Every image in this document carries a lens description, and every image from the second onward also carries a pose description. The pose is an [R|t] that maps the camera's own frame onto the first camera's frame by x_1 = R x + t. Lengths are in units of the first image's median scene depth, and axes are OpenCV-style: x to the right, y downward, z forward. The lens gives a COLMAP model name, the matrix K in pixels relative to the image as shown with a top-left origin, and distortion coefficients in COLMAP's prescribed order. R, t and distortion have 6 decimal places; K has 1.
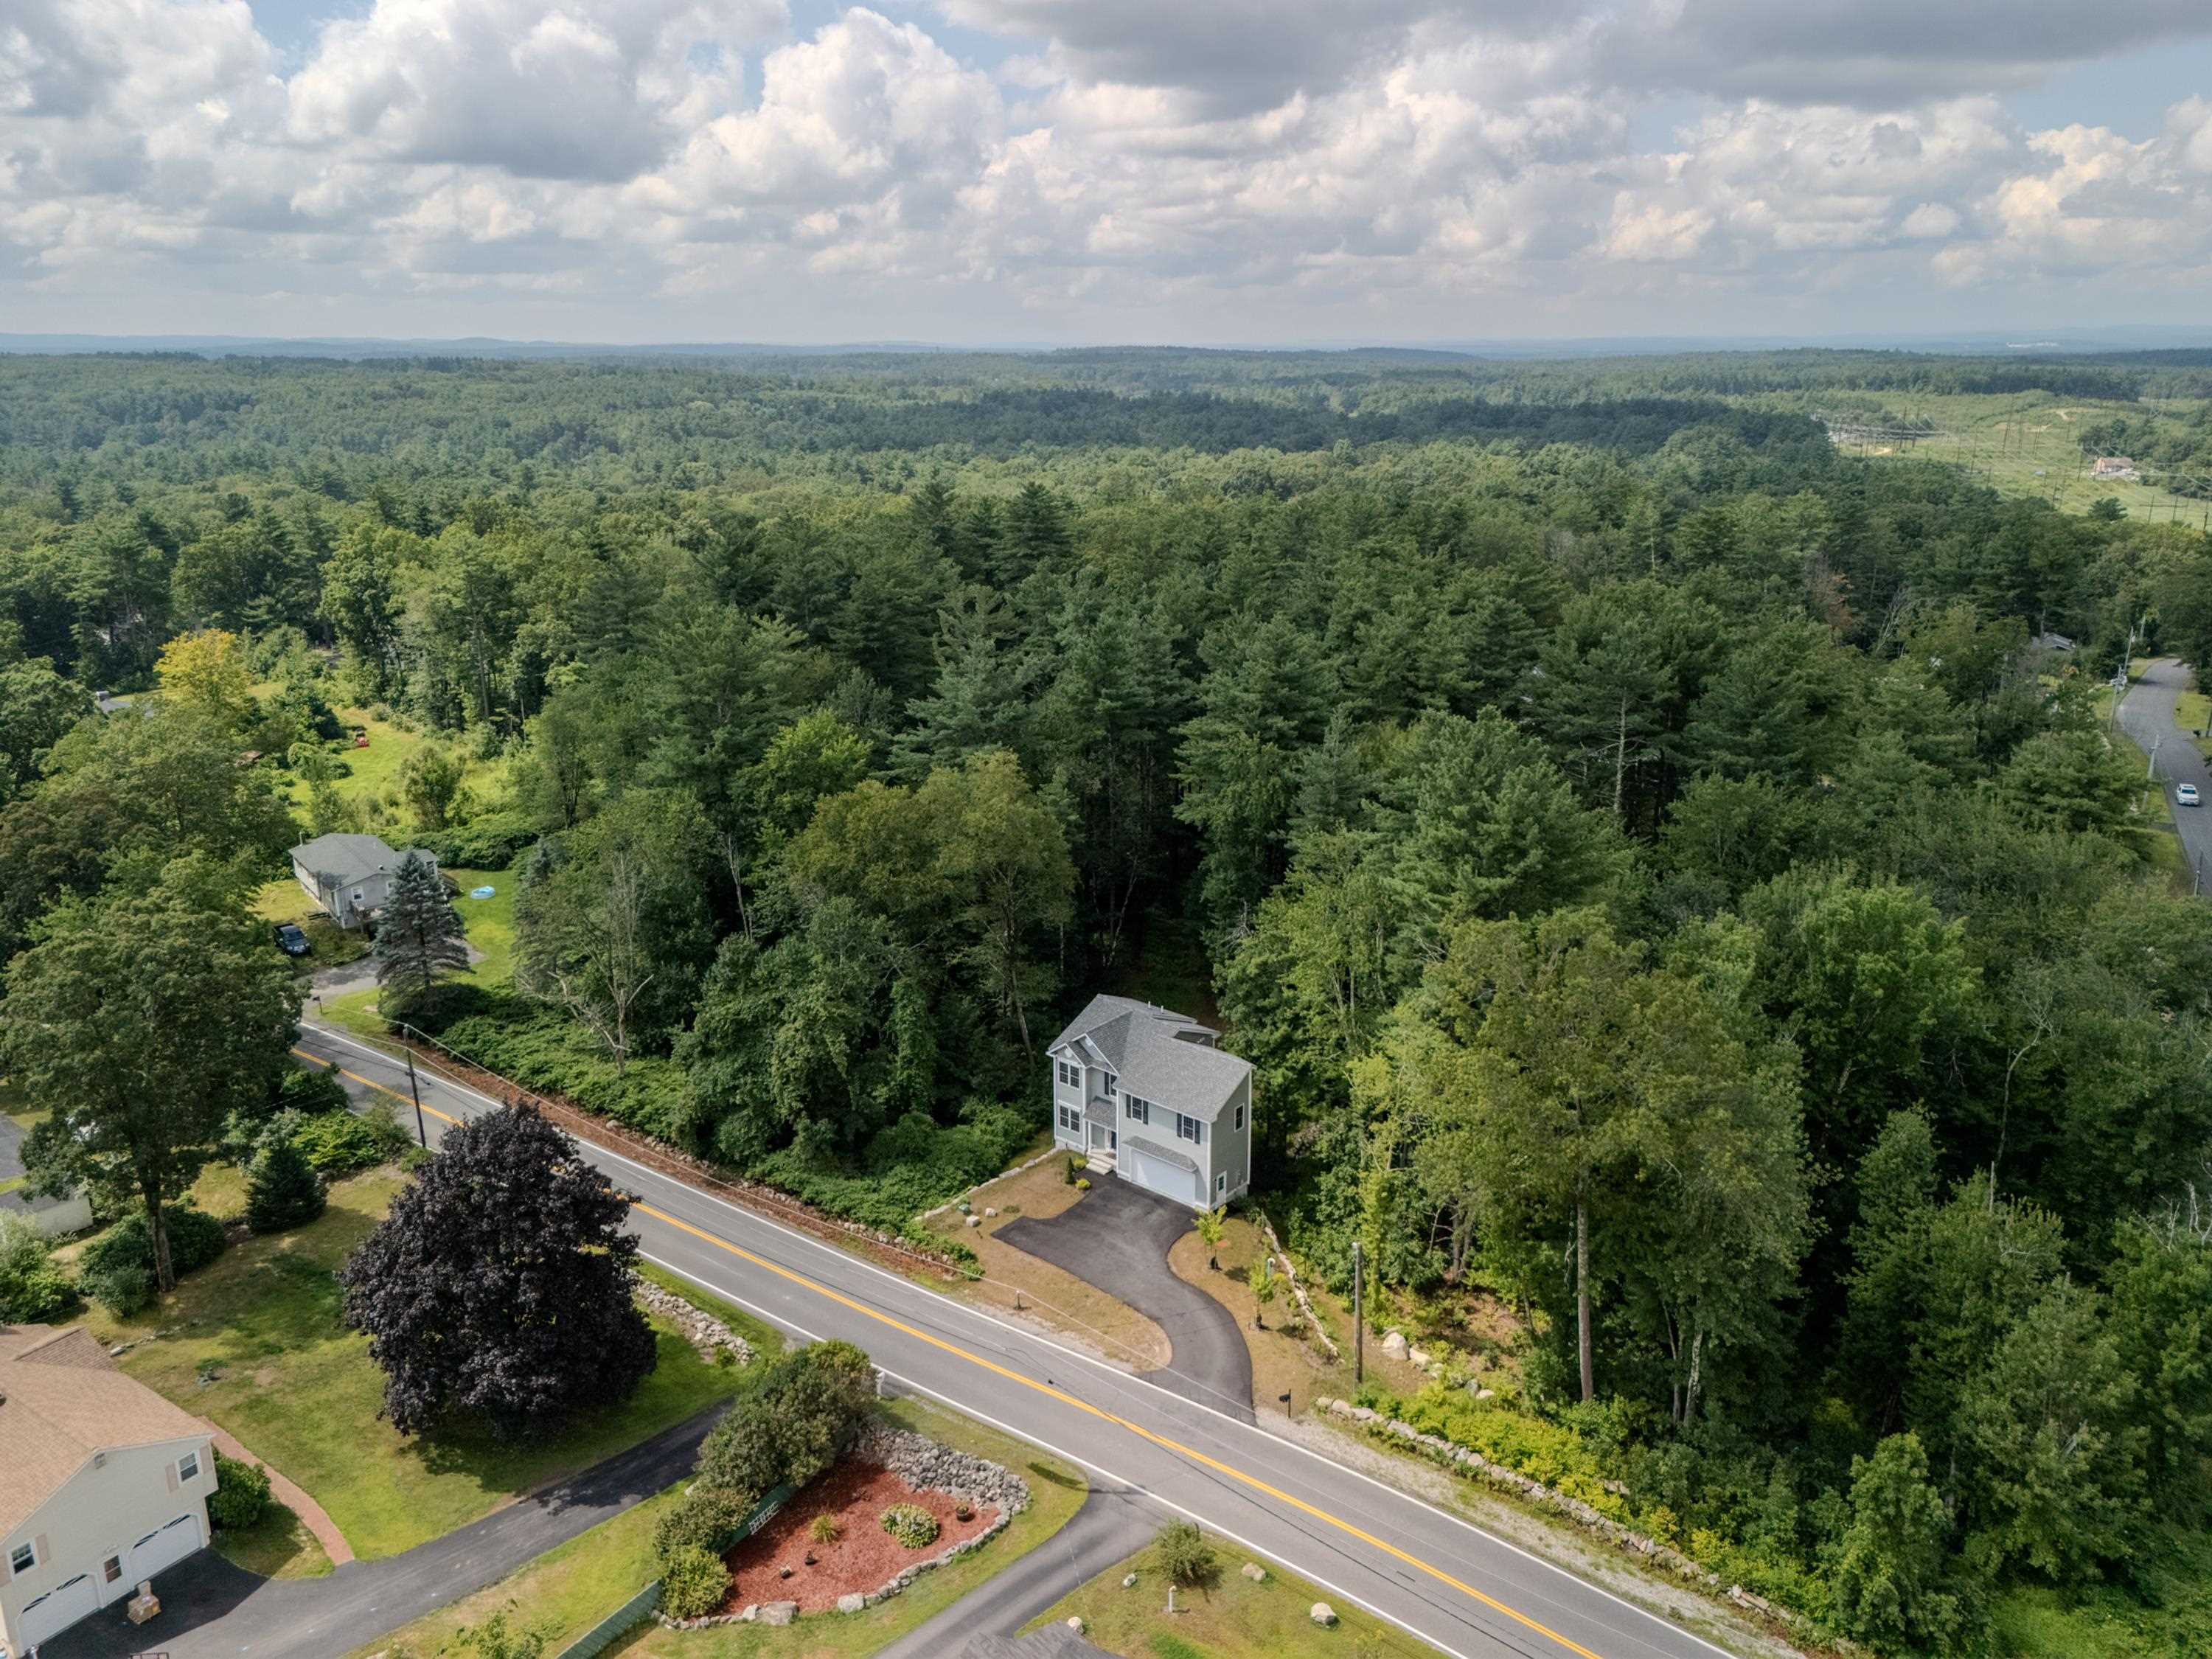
lens RADIAL K [[1636.6, 0, 1118.6], [0, 1636.6, 813.1], [0, 0, 1]] dist [0.061558, -0.044345]
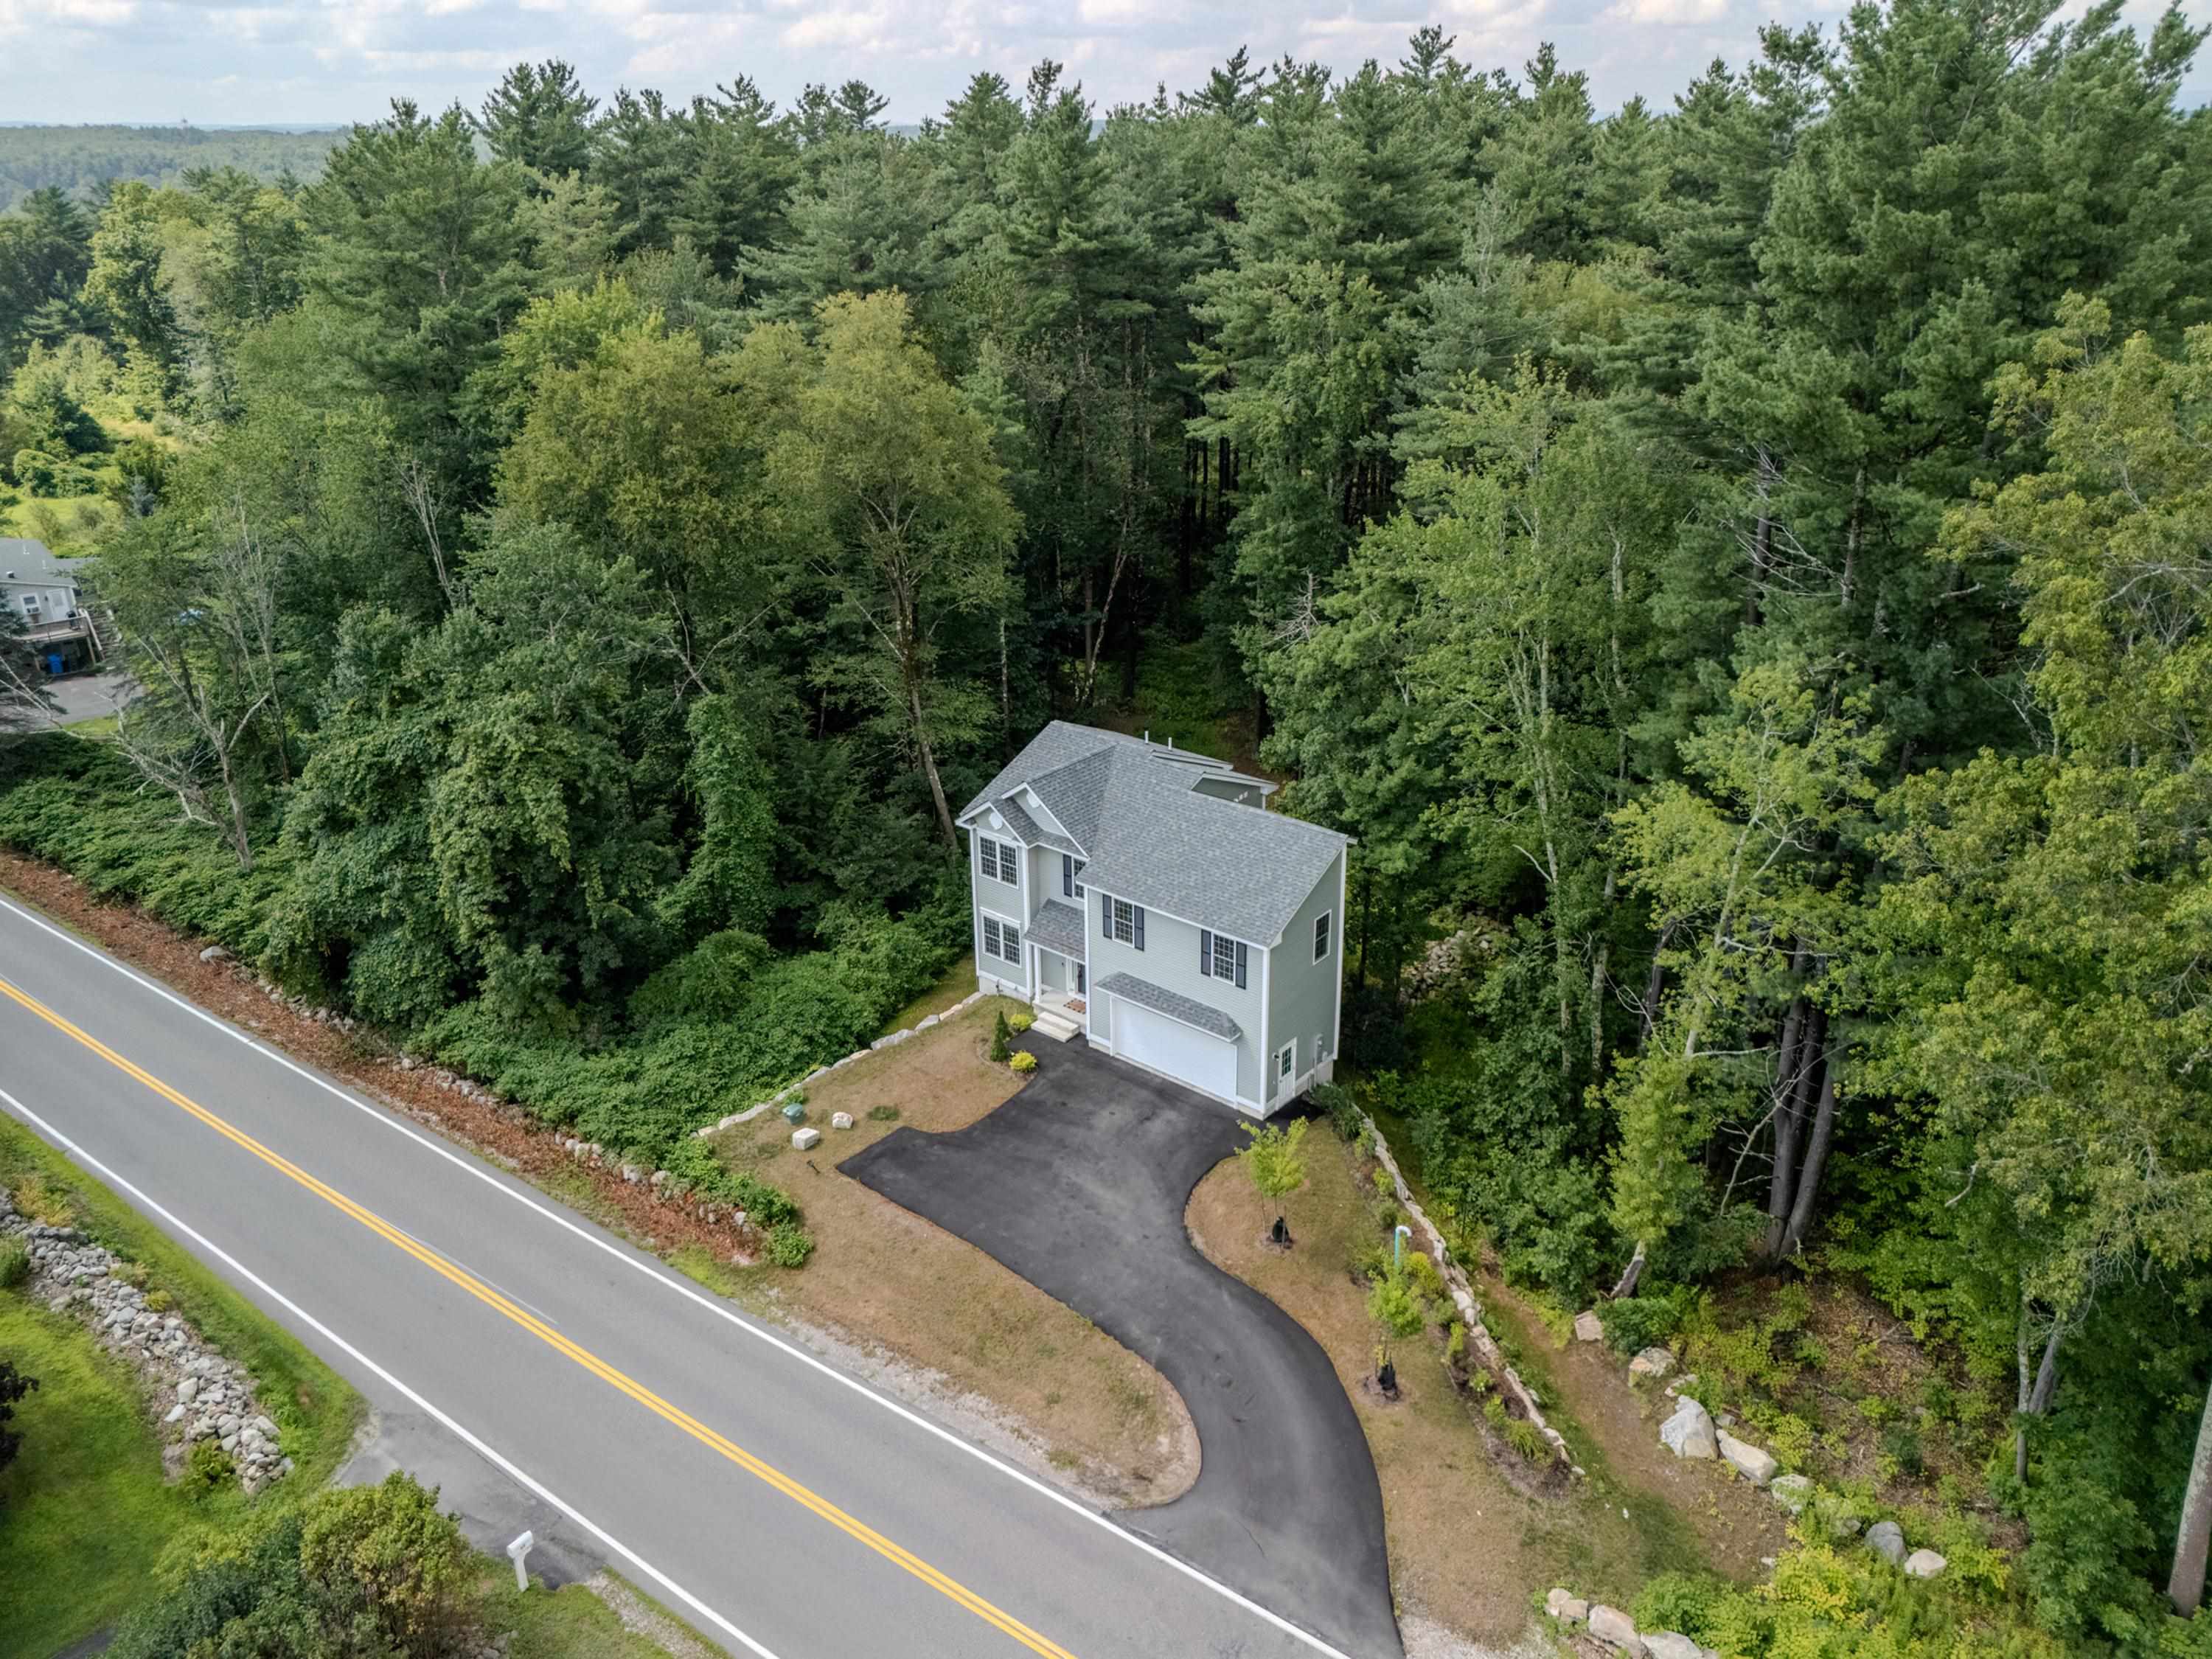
lens RADIAL K [[1636.6, 0, 1112.2], [0, 1636.6, 831.5], [0, 0, 1]] dist [0.061558, -0.044345]
pose [[0.999948, -0.008467, -0.005695, 0.010289], [0.009116, 0.992005, 0.125868, 0.082405], [0.004584, -0.125914, 0.992031, 0.465419]]
